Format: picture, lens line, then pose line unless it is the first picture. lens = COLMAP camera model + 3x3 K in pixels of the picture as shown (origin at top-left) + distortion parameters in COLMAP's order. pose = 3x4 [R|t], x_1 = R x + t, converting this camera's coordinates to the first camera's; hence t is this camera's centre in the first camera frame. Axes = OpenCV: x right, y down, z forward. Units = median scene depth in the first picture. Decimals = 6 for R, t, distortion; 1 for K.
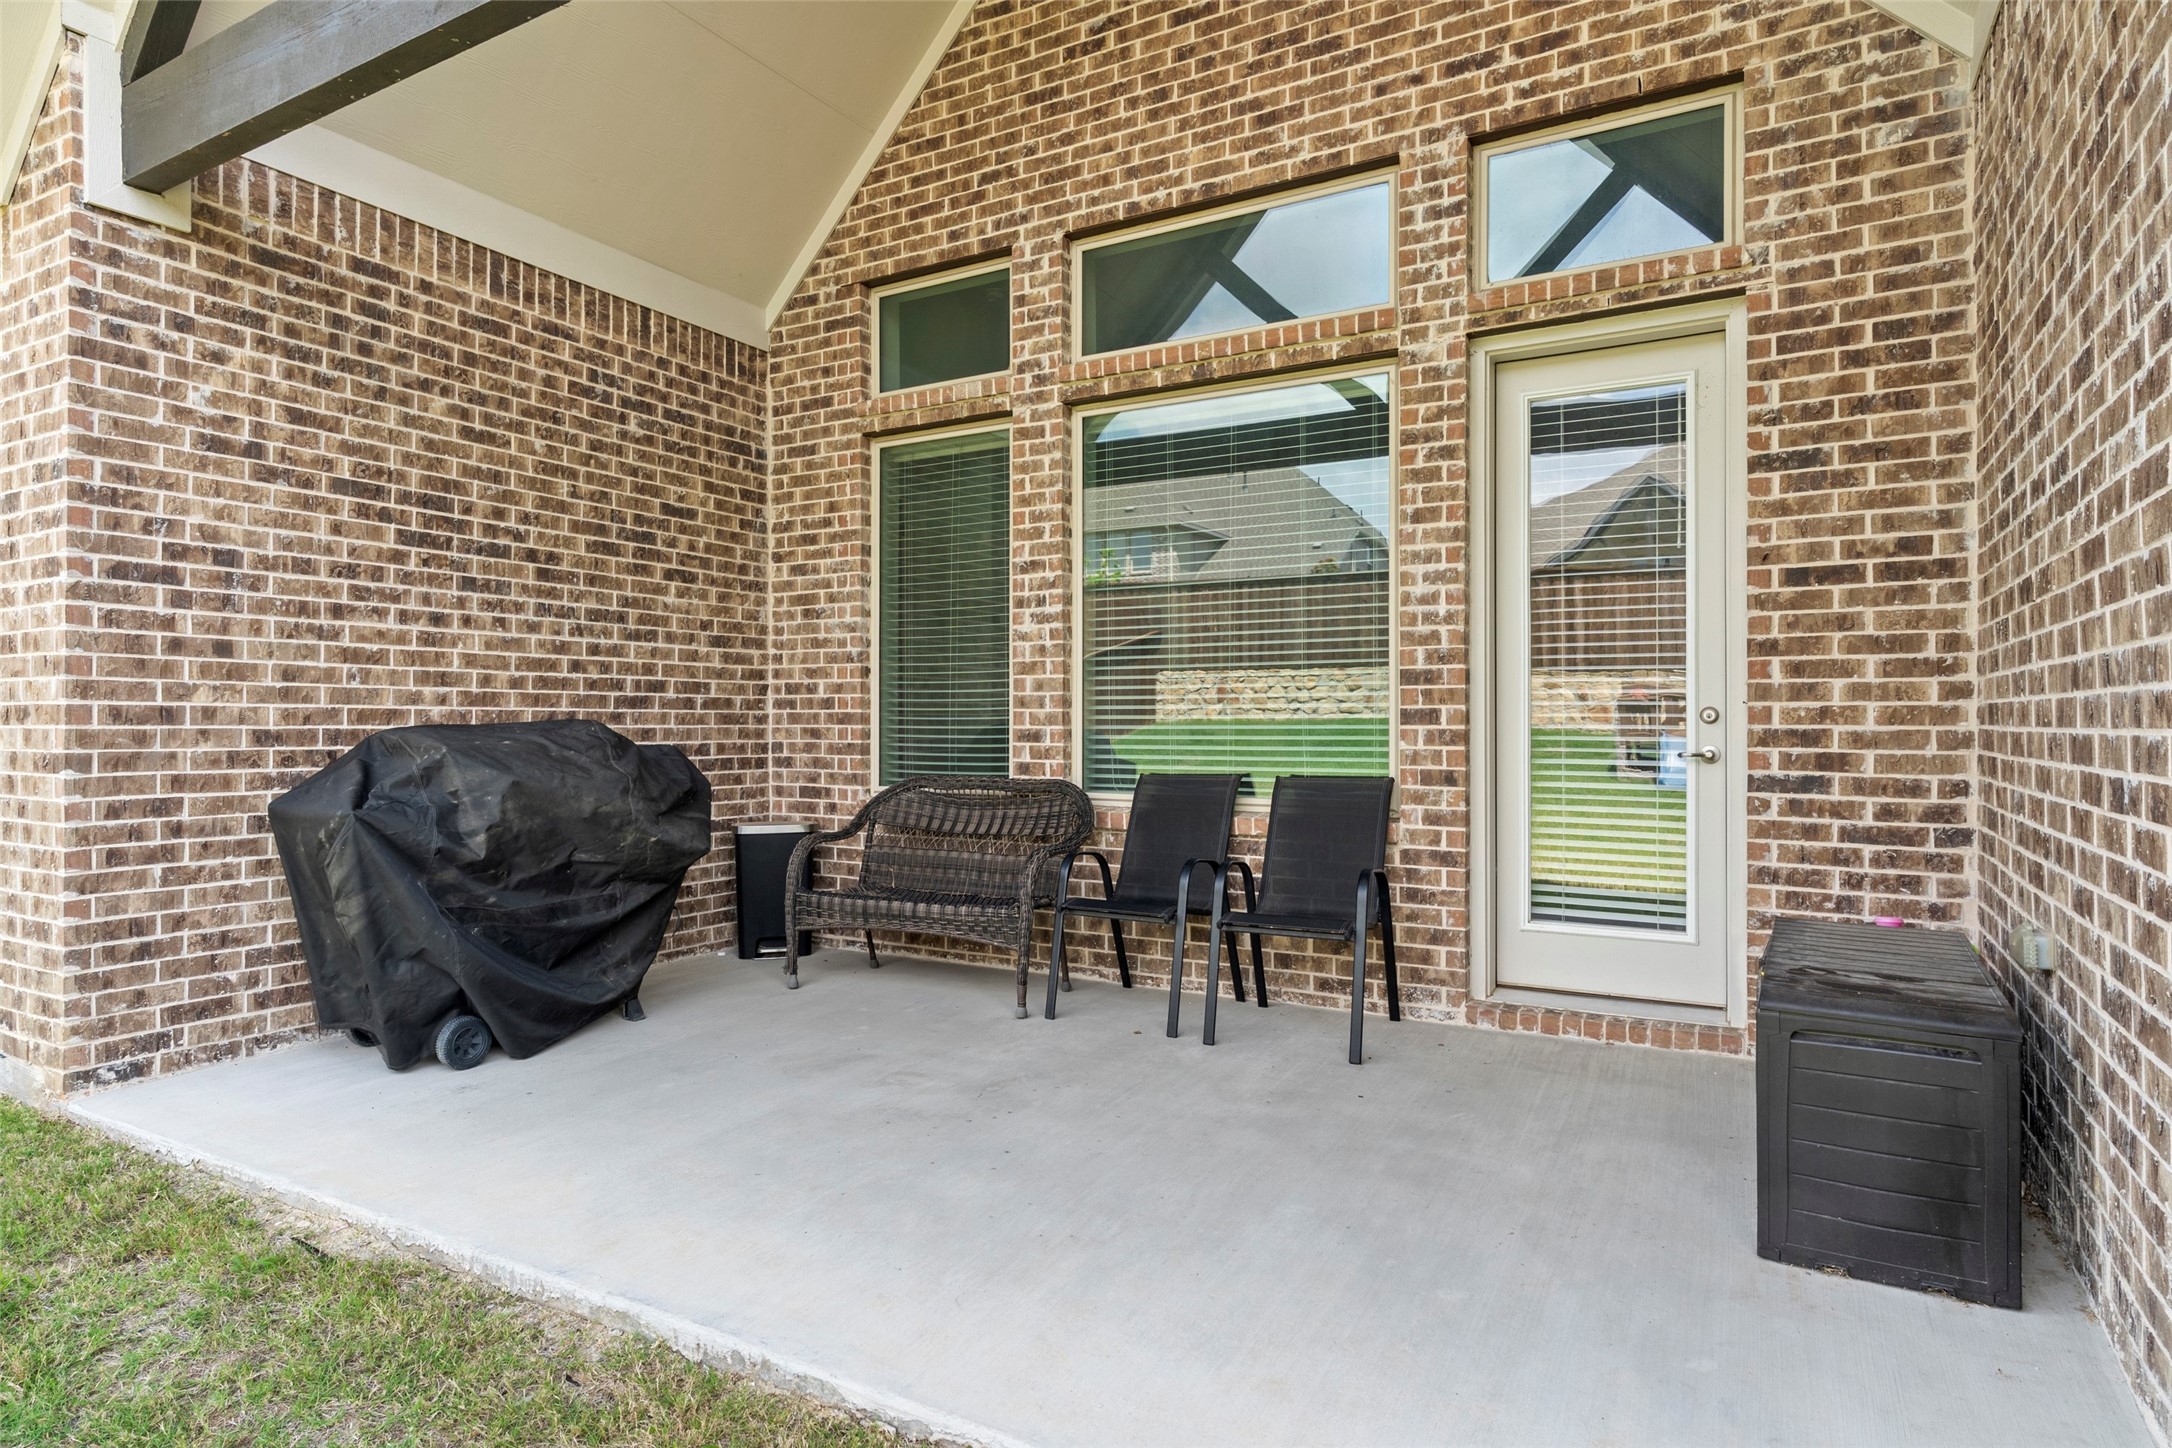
lens RADIAL K [[1191.4, 0, 1088.0], [0, 1191.4, 721.0], [0, 0, 1]] dist [-0.013835, 0.006886]
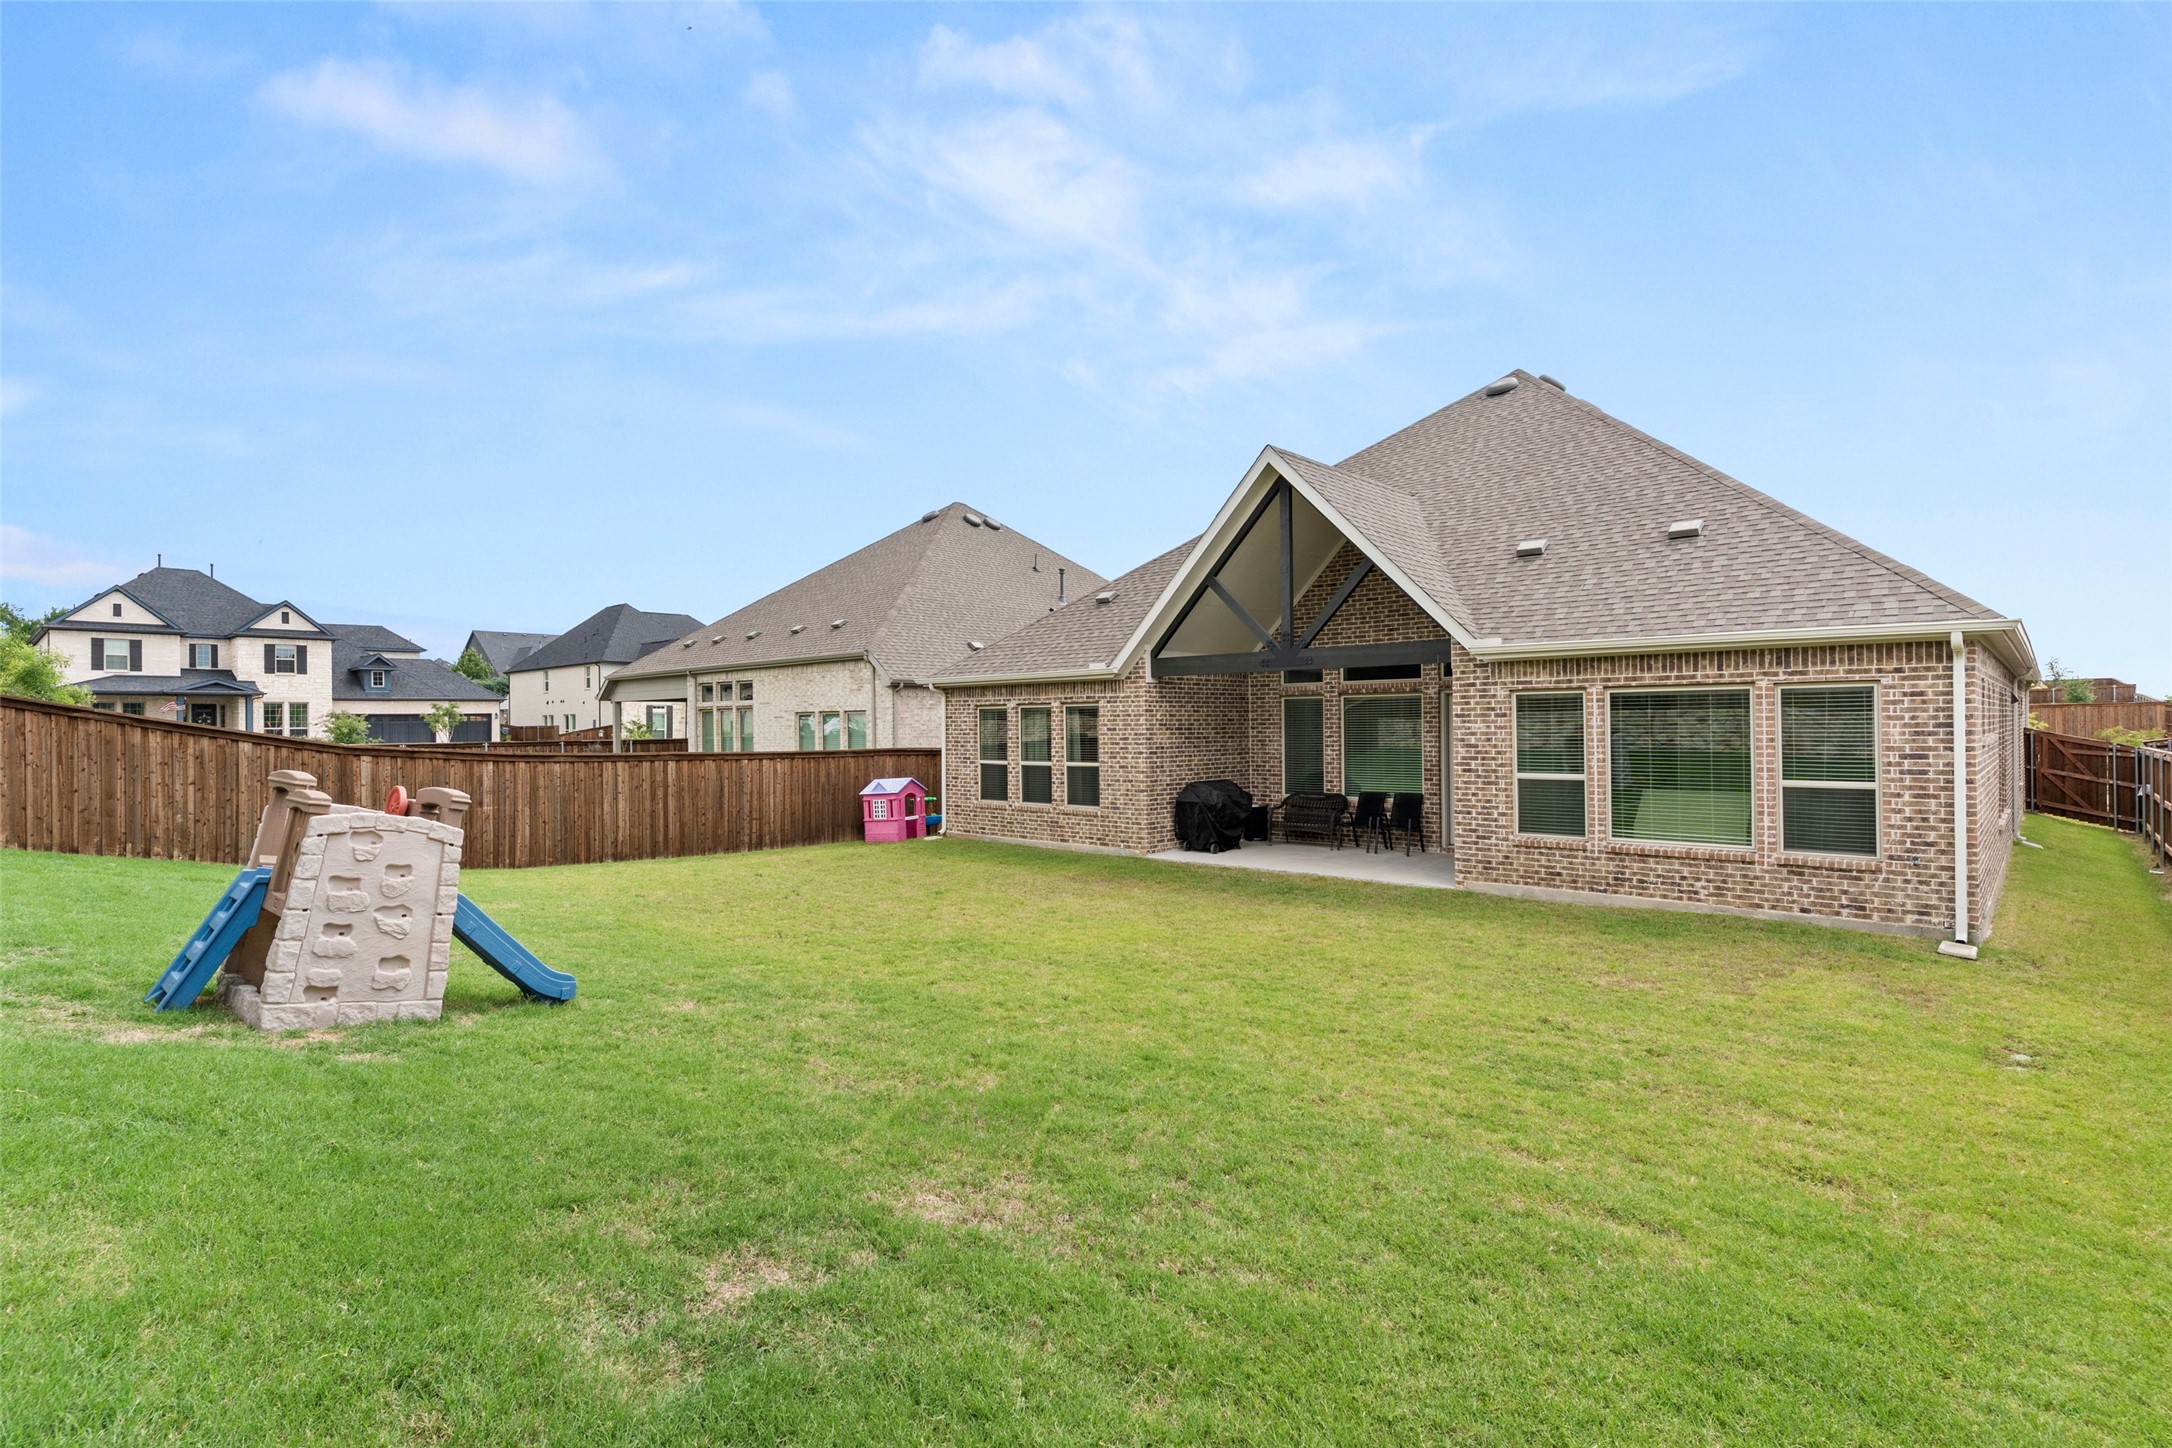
lens RADIAL K [[1035.9, 0, 1078.9], [0, 1035.9, 722.2], [0, 0, 1]] dist [-0.003051, -0.000556]
pose [[0.968828, -0.012095, -0.247439, -0.006235], [0.009448, 0.999885, -0.011882, -0.142592], [0.247554, 0.009174, 0.968831, -2.351371]]
